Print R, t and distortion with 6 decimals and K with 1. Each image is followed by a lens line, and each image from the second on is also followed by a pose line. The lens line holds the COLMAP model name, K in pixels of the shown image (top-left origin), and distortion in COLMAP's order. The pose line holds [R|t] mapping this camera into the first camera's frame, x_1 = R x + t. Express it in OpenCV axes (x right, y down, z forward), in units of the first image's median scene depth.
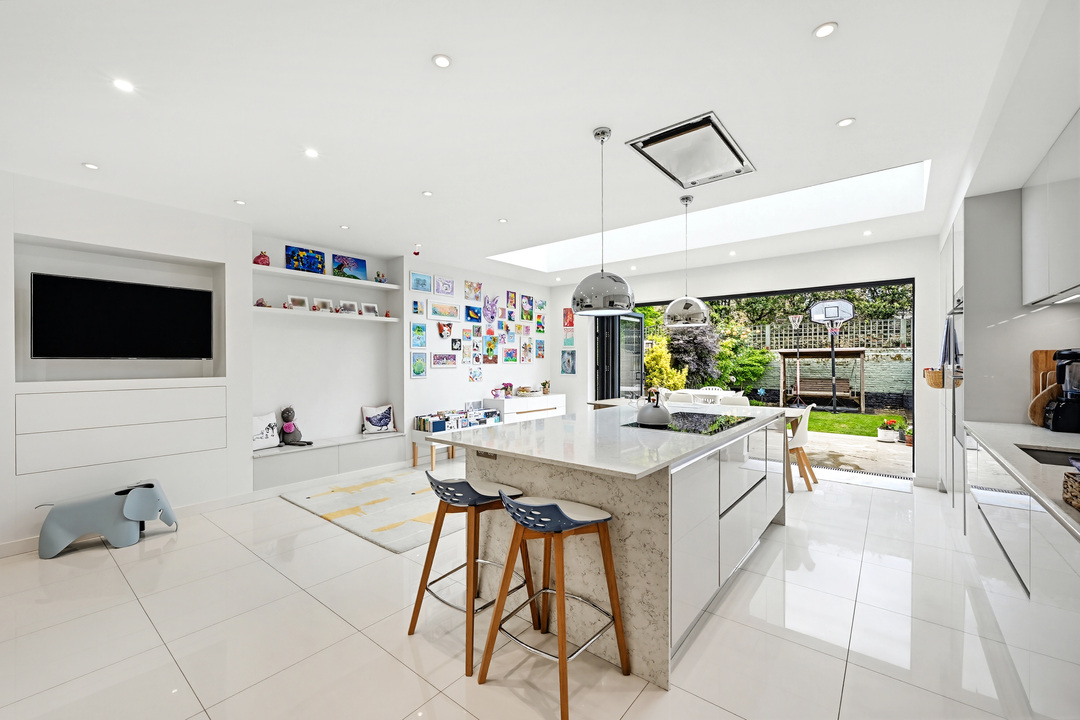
lens RADIAL K [[433.7, 0, 546.6], [0, 433.7, 364.2], [0, 0, 1]] dist [-0.000369, -0.000590]
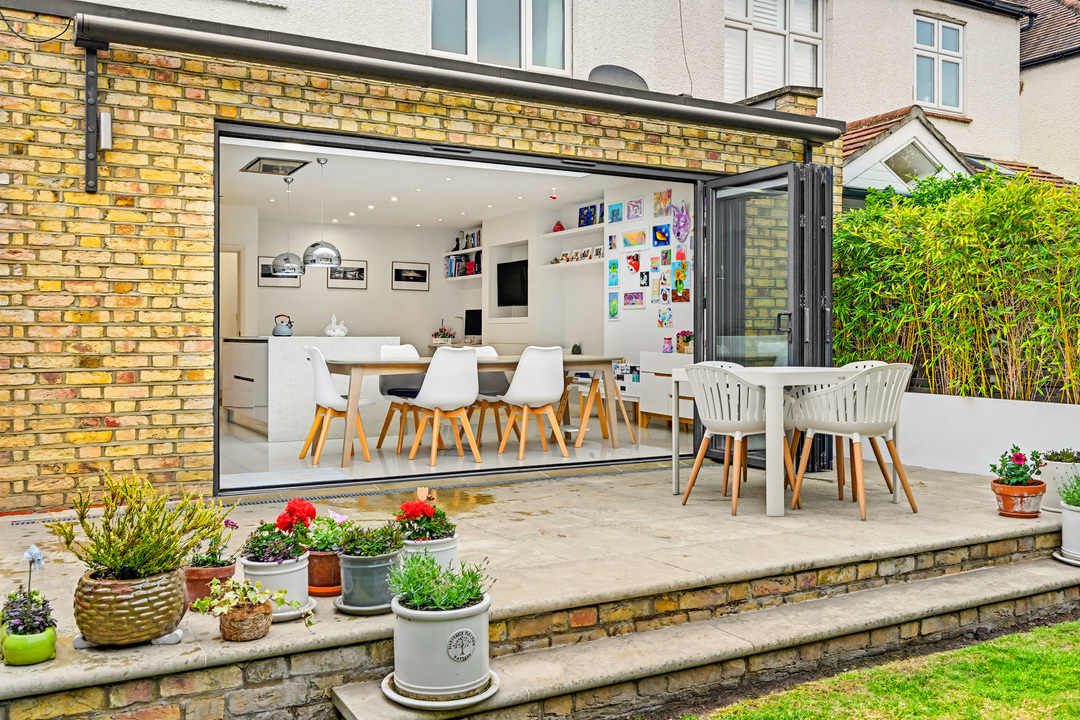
lens RADIAL K [[968.8, 0, 549.1], [0, 968.8, 350.3], [0, 0, 1]] dist [-0.002389, -0.018198]
pose [[-0.379655, 0.015974, -0.924990, 1.282106], [-0.008163, 0.999754, 0.020615, 0.042399], [0.925092, 0.015377, -0.379431, 1.304495]]
